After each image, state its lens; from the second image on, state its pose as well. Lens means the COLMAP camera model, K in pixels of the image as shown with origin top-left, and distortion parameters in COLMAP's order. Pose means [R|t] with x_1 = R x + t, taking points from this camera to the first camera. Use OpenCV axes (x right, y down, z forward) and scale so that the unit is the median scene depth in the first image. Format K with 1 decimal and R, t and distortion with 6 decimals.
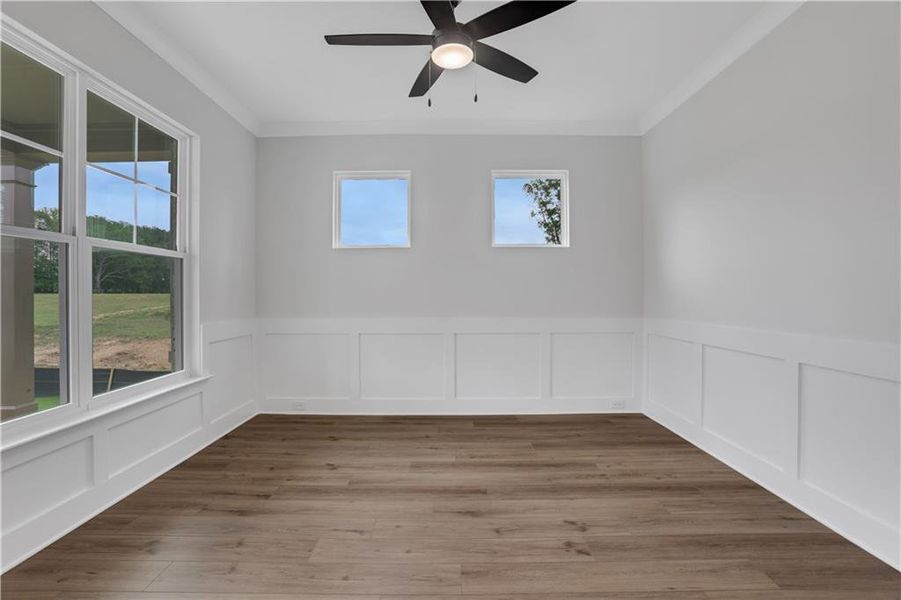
lens RADIAL K [[421.7, 0, 450.8], [0, 421.7, 293.1], [0, 0, 1]] dist [-0.076678, 0.035975]
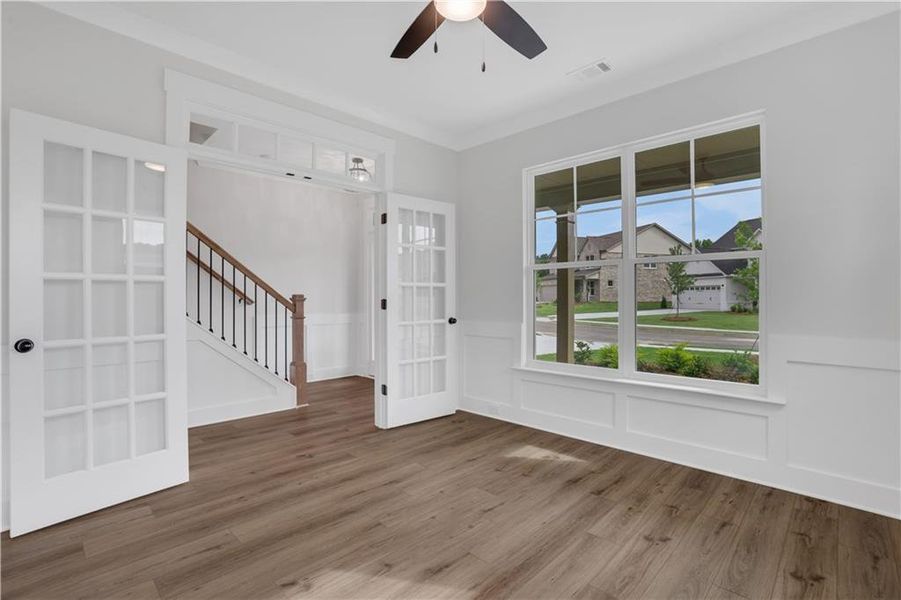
lens RADIAL K [[421.7, 0, 450.8], [0, 421.7, 293.1], [0, 0, 1]] dist [-0.076678, 0.035975]
pose [[-0.702289, -0.002620, -0.711887, 0.542344], [0.003421, 0.999969, -0.007055, -0.007766], [0.711884, -0.007390, -0.702259, 1.431277]]
